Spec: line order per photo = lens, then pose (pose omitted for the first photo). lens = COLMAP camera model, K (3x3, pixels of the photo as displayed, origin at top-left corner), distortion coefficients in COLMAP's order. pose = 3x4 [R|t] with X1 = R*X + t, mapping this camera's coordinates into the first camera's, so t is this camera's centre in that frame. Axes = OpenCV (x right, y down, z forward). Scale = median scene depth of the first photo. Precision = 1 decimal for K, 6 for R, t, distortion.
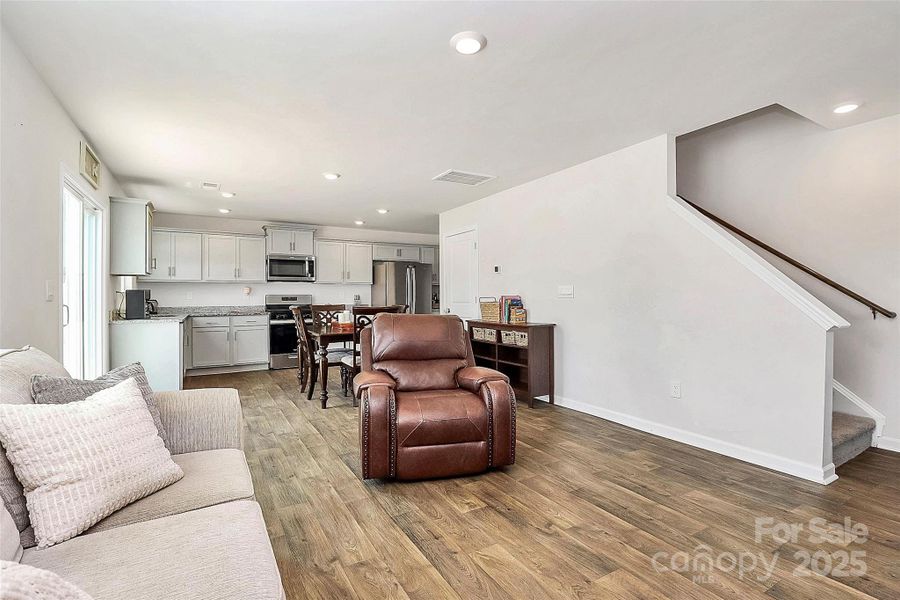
lens RADIAL K [[422.5, 0, 453.3], [0, 422.5, 314.4], [0, 0, 1]] dist [-0.001763, -0.007046]
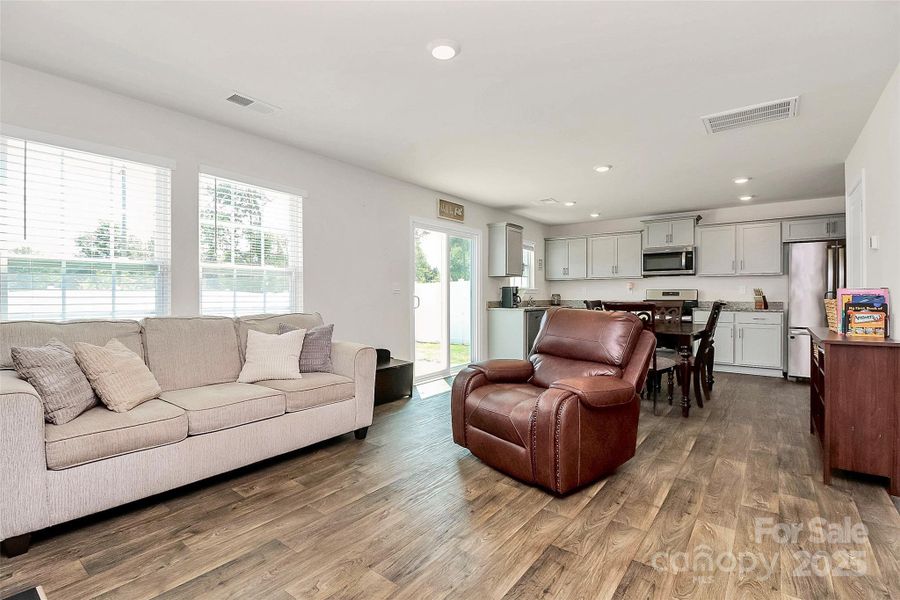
lens RADIAL K [[422.5, 0, 433.4], [0, 422.5, 305.7], [0, 0, 1]] dist [-0.001763, -0.007046]
pose [[0.360529, 0.028446, -0.932314, 0.328161], [-0.040223, 0.999079, 0.014929, -0.004309], [0.931880, 0.032118, 0.361341, 0.187577]]
